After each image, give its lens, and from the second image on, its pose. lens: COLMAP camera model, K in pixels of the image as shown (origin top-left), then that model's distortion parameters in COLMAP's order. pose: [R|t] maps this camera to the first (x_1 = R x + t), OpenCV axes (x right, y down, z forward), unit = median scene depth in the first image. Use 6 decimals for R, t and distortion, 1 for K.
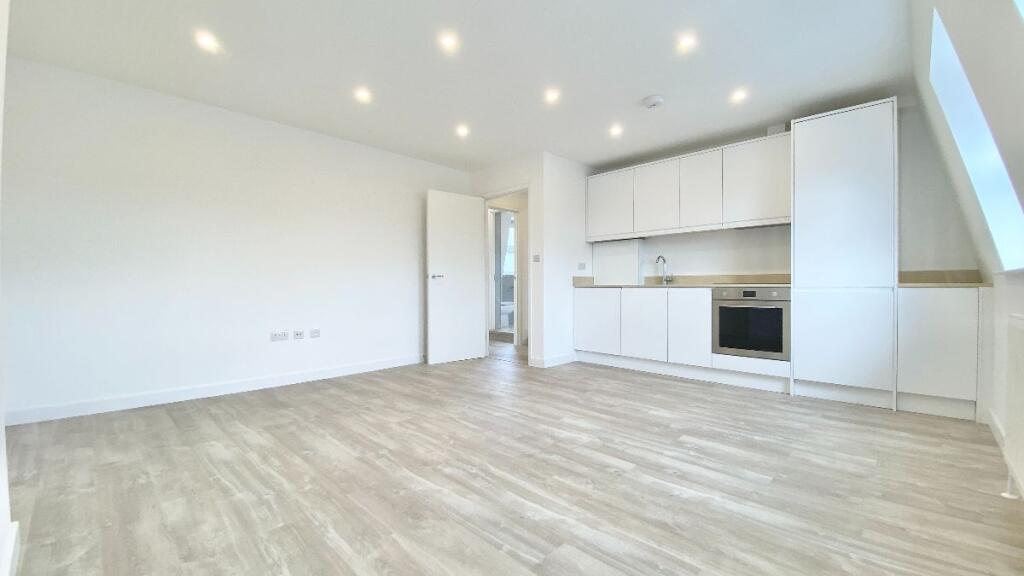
lens RADIAL K [[415.3, 0, 509.0], [0, 415.3, 287.7], [0, 0, 1]] dist [0.021529, -0.000152]
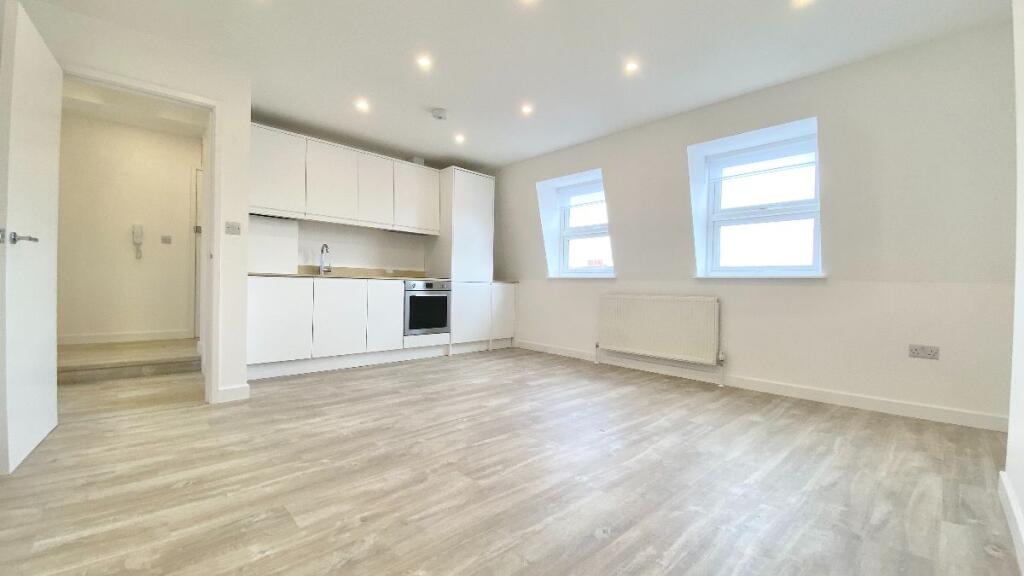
lens RADIAL K [[415.3, 0, 509.0], [0, 415.3, 287.7], [0, 0, 1]] dist [0.021529, -0.000152]
pose [[0.034195, -0.005309, 0.999401, -0.760189], [-0.018709, 0.999807, 0.005952, 0.009865], [-0.999240, -0.018902, 0.034089, 0.759150]]
